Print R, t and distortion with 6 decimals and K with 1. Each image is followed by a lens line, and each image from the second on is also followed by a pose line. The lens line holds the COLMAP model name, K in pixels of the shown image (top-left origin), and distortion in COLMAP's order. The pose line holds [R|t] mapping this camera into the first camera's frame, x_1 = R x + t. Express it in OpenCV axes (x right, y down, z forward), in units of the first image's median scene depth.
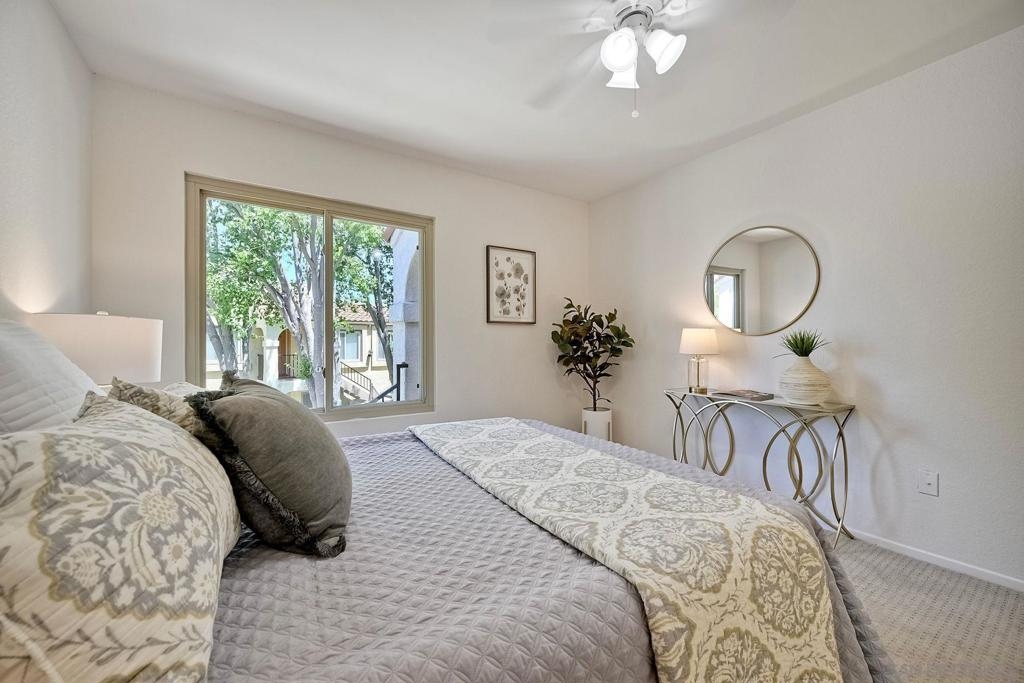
lens RADIAL K [[402.1, 0, 523.2], [0, 402.1, 338.8], [0, 0, 1]] dist [-0.001768, -0.000327]
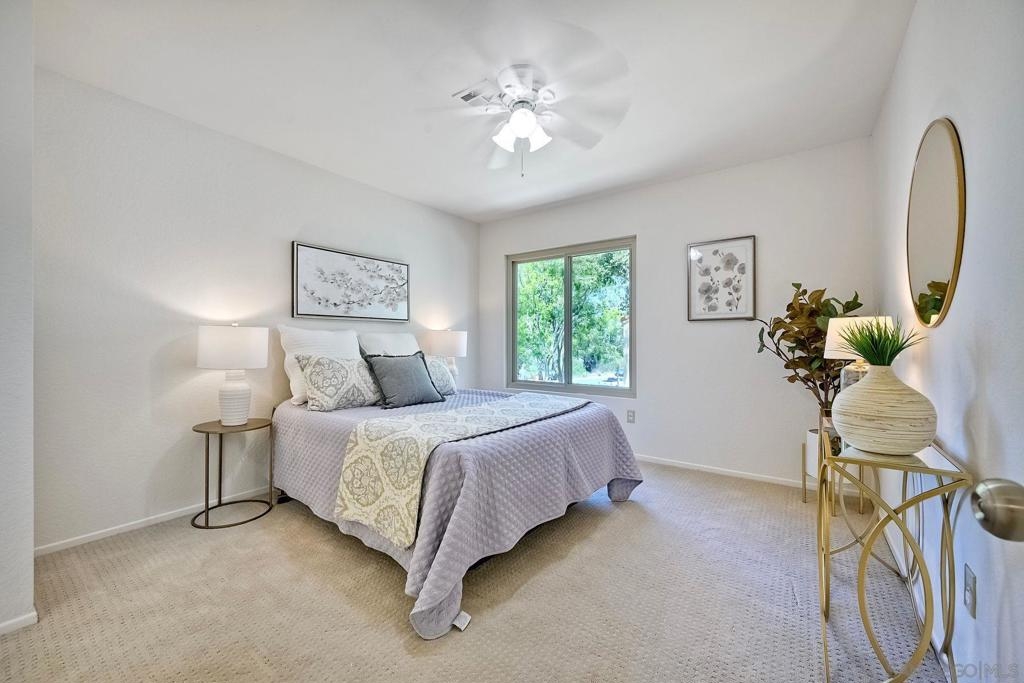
lens RADIAL K [[402.1, 0, 507.9], [0, 402.1, 342.0], [0, 0, 1]] dist [-0.001768, -0.000327]
pose [[0.338176, 0.003975, -0.941075, 0.709725], [0.009267, 0.999929, 0.007554, 0.001860], [0.941037, -0.011275, 0.338115, 0.221602]]
